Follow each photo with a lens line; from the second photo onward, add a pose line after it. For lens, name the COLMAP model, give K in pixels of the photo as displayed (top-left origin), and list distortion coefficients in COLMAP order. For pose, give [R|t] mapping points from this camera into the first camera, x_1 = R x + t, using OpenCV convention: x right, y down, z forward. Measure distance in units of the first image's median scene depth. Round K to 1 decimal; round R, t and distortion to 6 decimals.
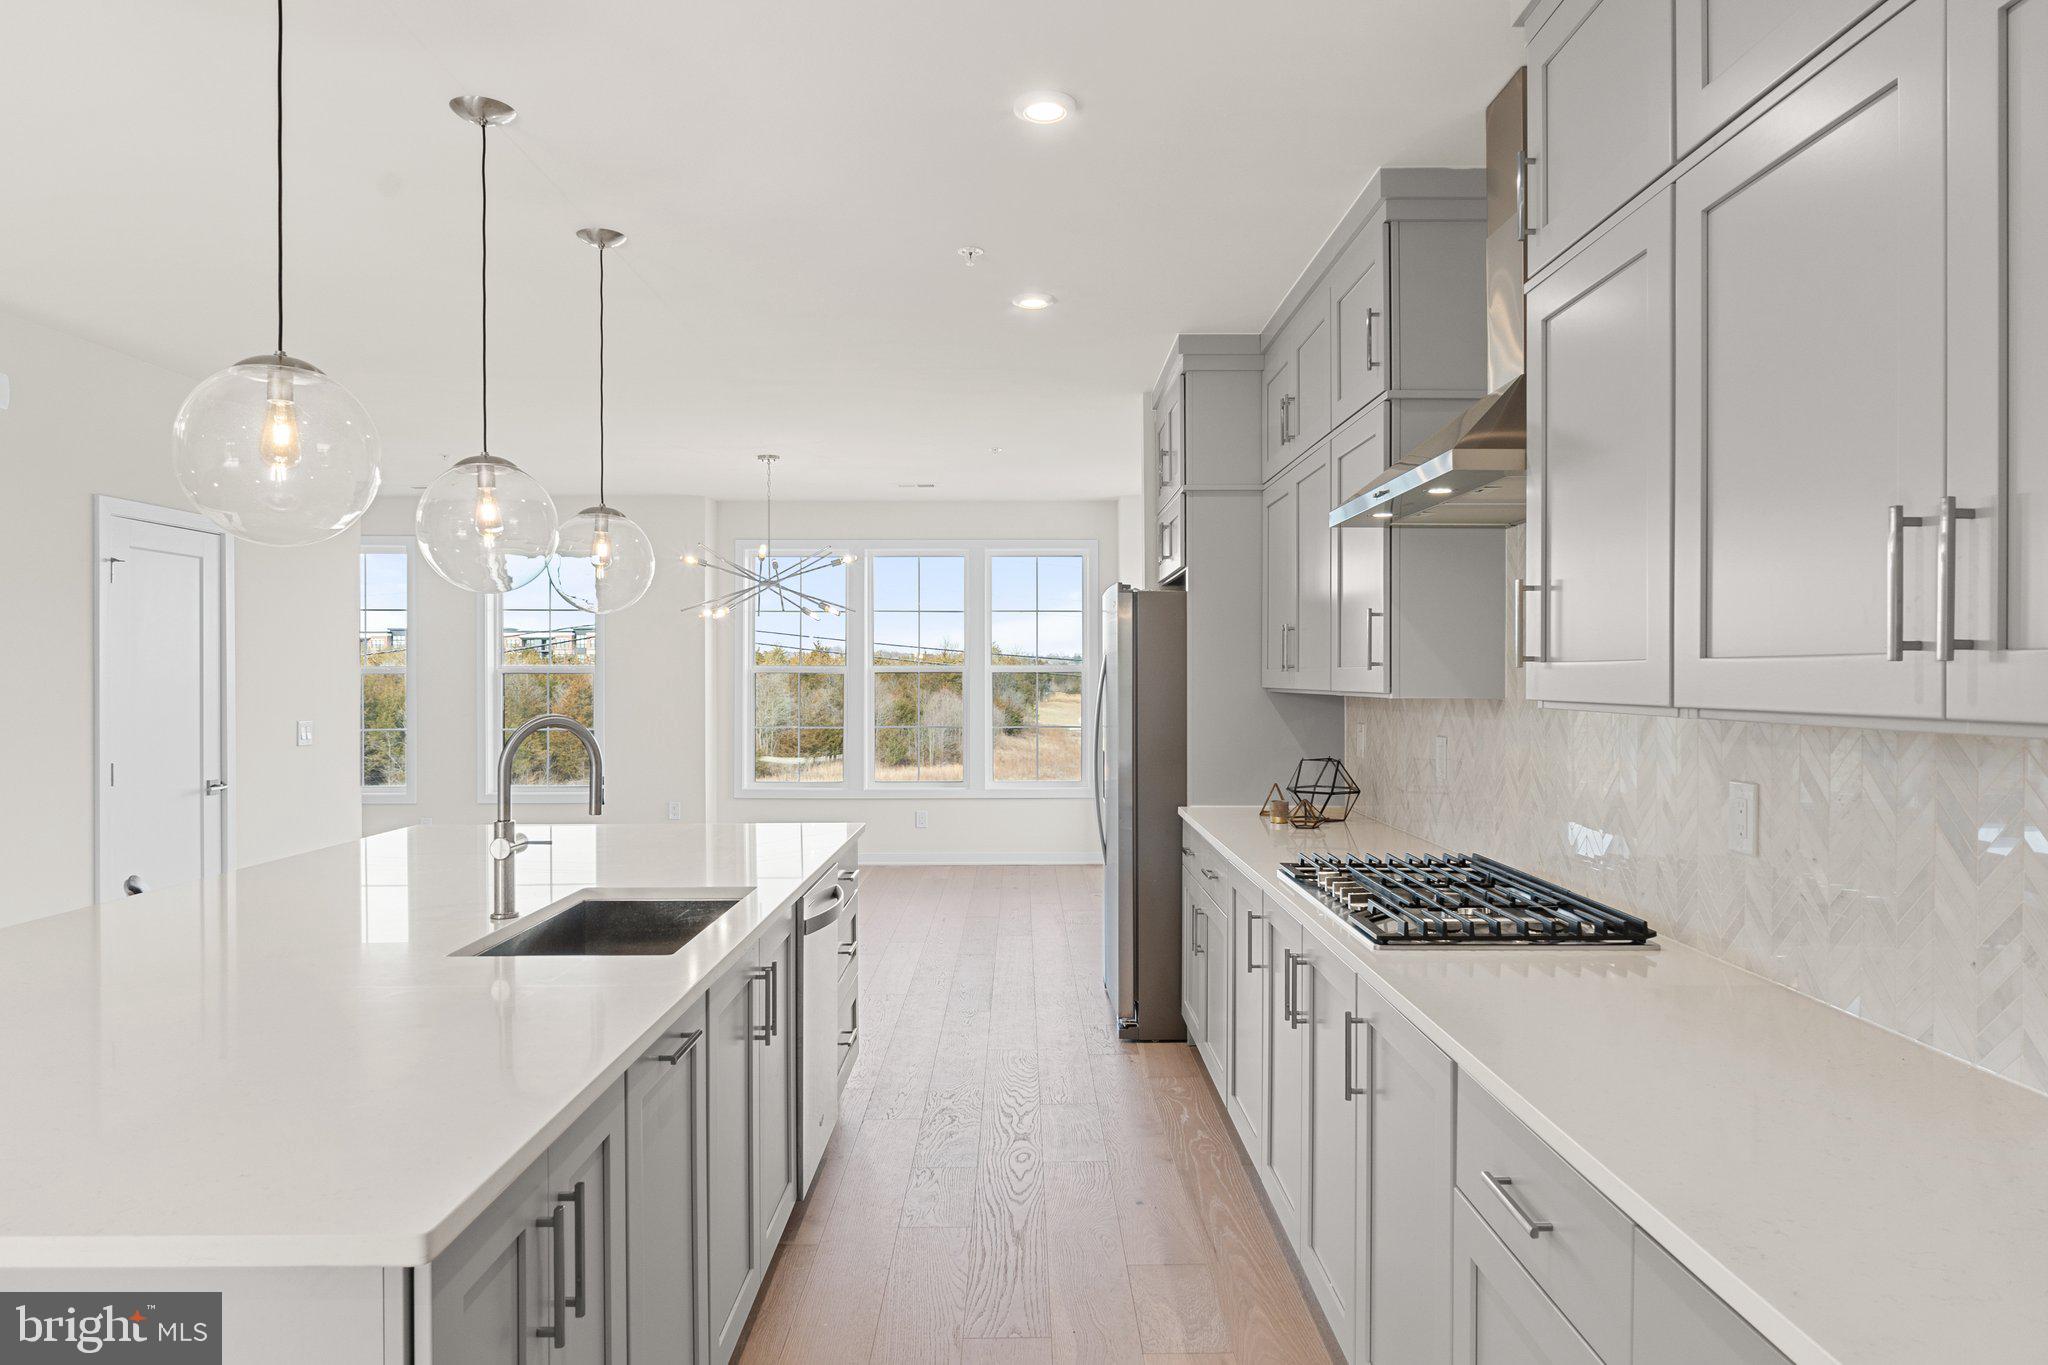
lens RADIAL K [[1272.0, 0, 1035.4], [0, 1272.0, 659.6], [0, 0, 1]] dist [-0.006500, -0.000244]
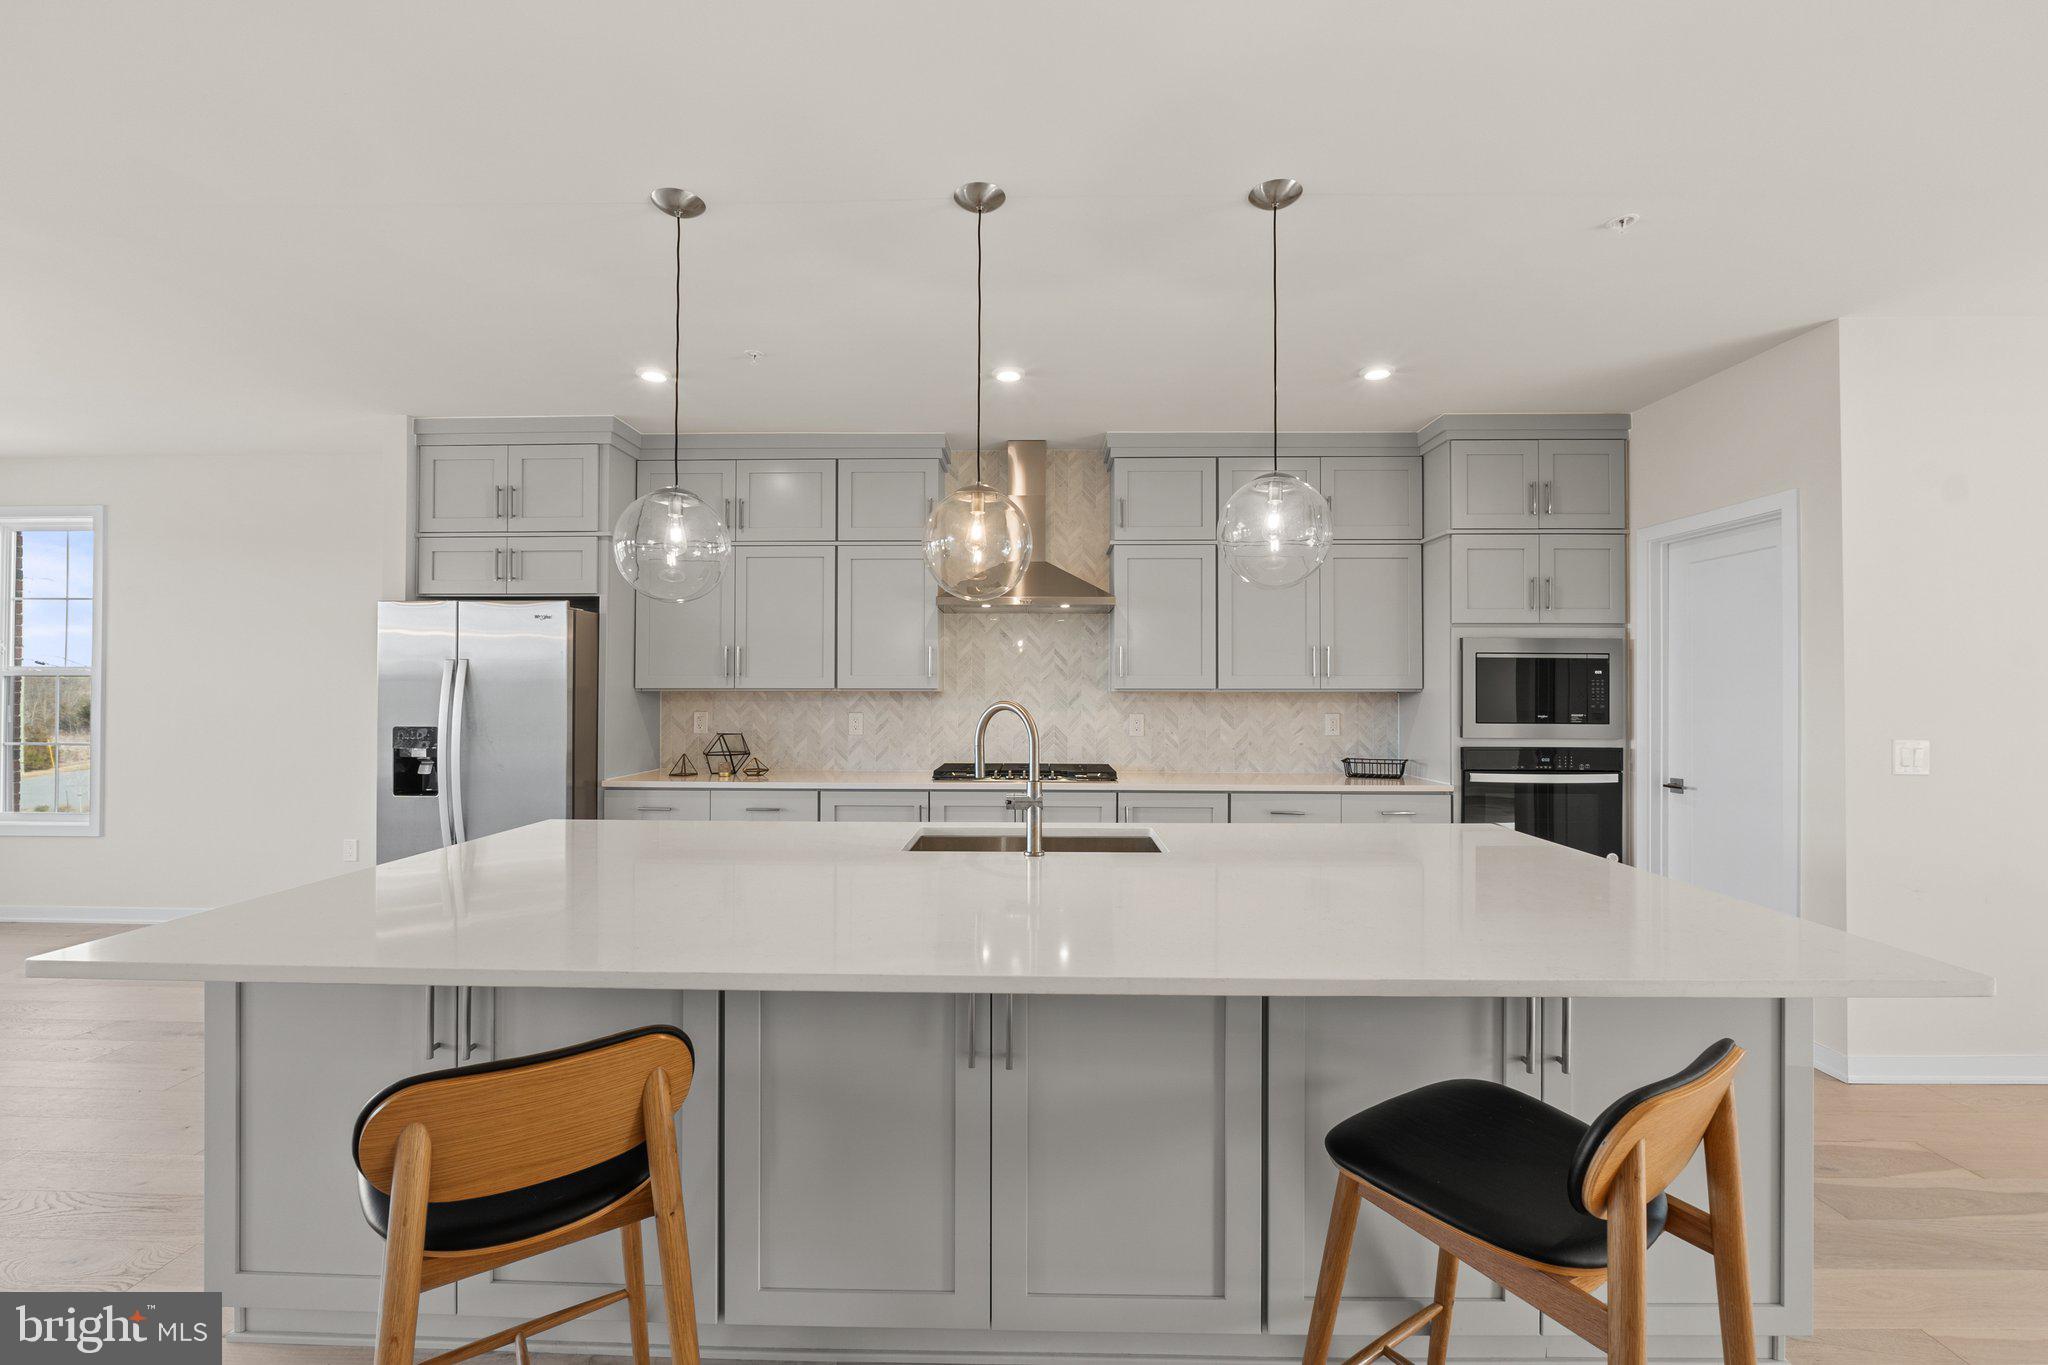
lens RADIAL K [[851.8, 0, 1016.4], [0, 851.8, 688.5], [0, 0, 1]] dist [-0.012403, 0.000793]
pose [[0.031839, 0.000630, 0.999493, -0.938737], [-0.013326, 0.999911, -0.000205, 0.021220], [-0.999404, -0.013312, 0.031845, 0.719952]]
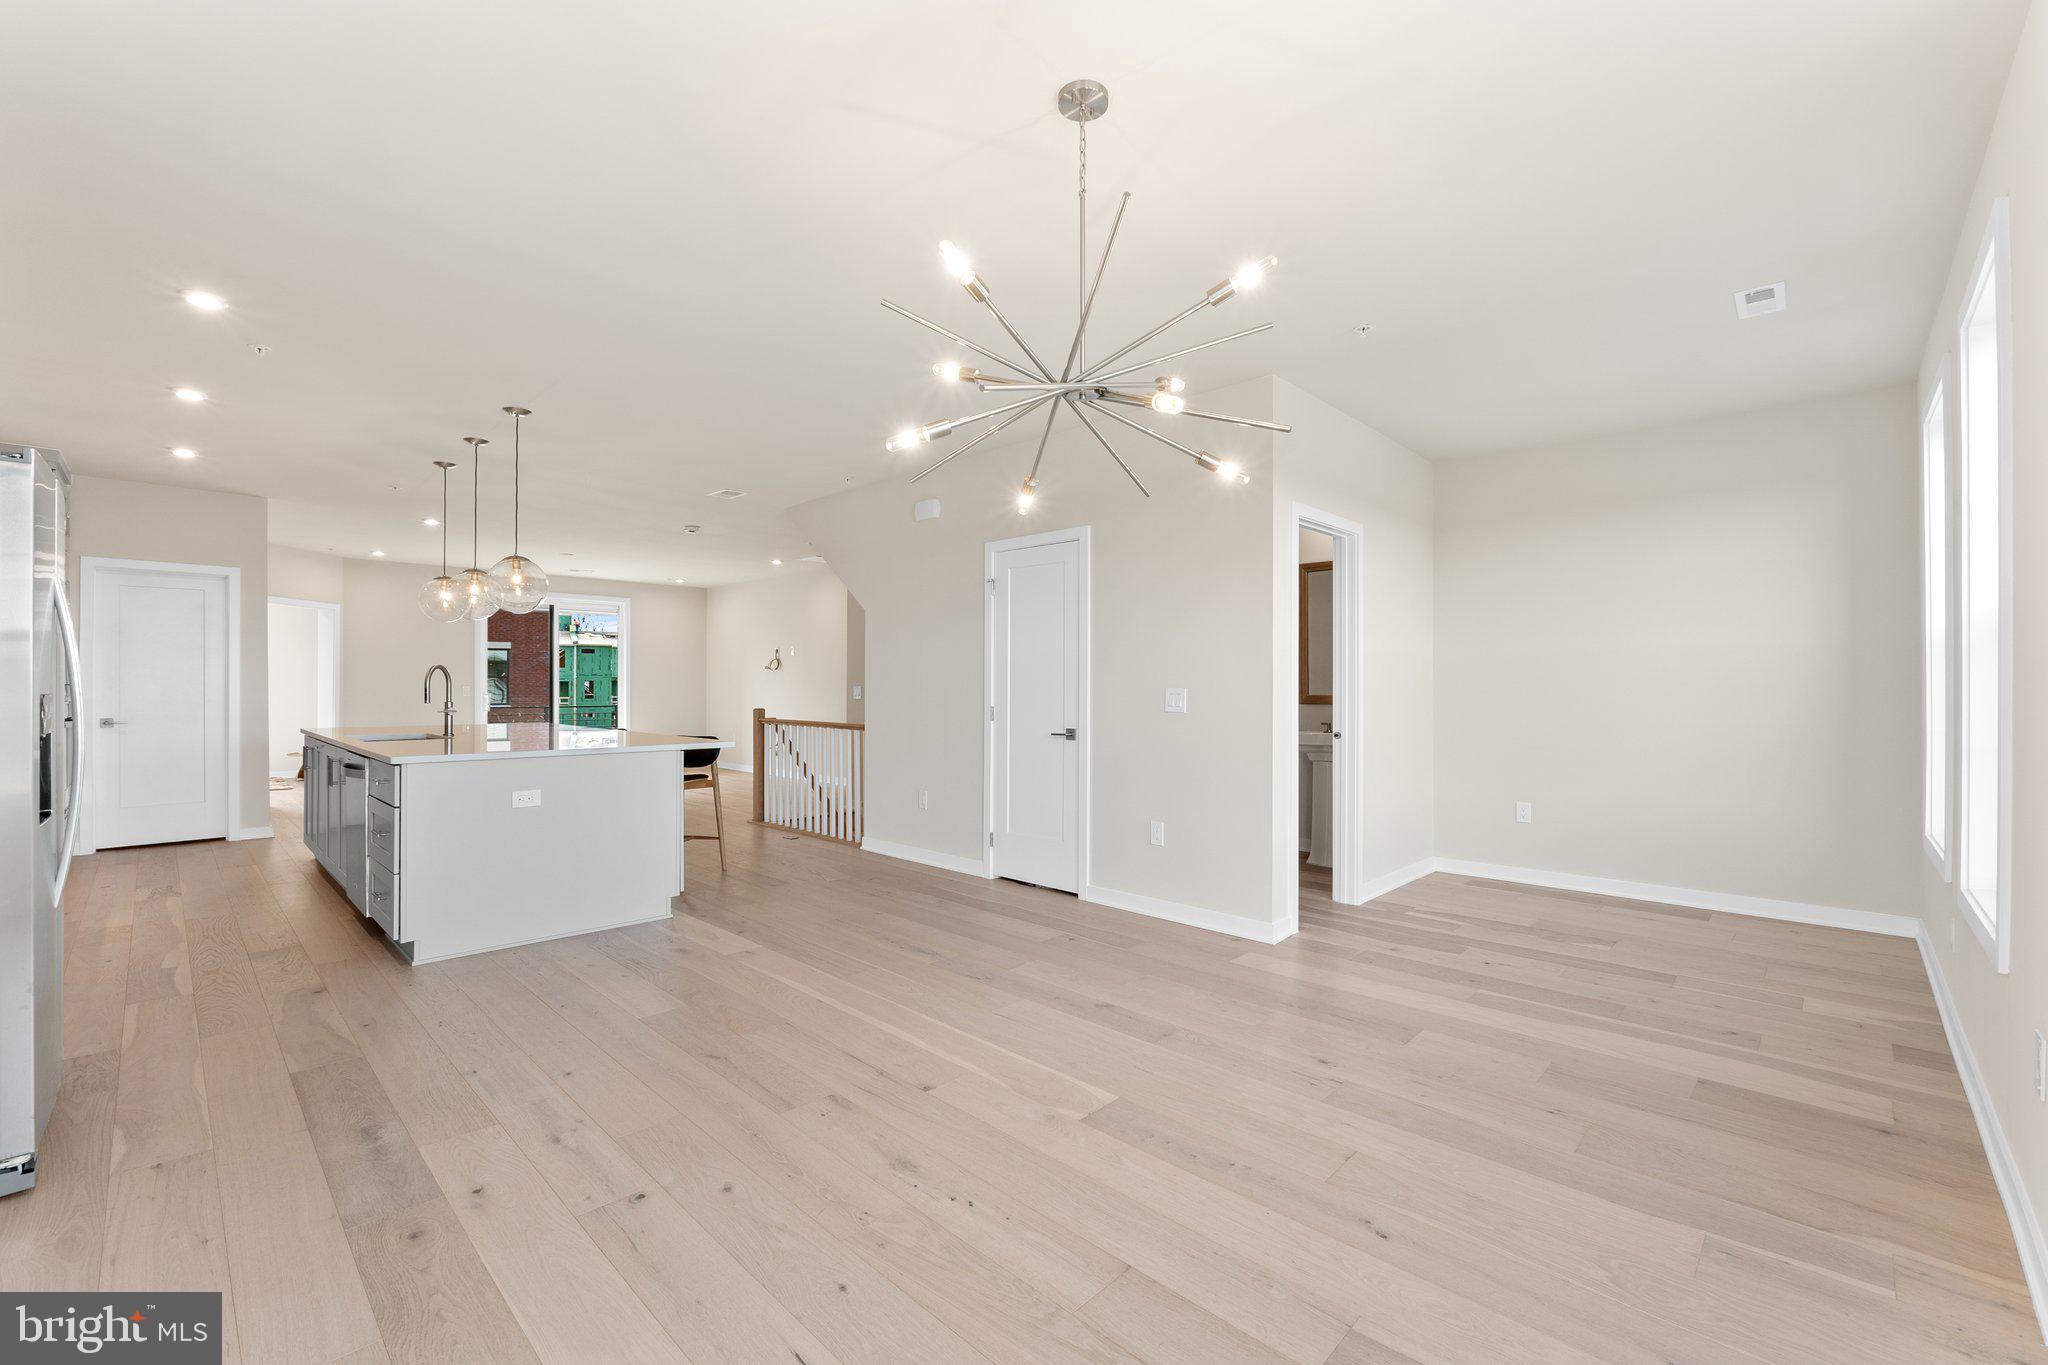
lens RADIAL K [[851.8, 0, 1032.9], [0, 851.8, 683.9], [0, 0, 1]] dist [-0.012403, 0.000793]
pose [[-0.698101, -0.004076, -0.715988, 0.022757], [0.005237, 0.999928, -0.010799, 0.080323], [0.715981, -0.011288, -0.698029, 2.368648]]
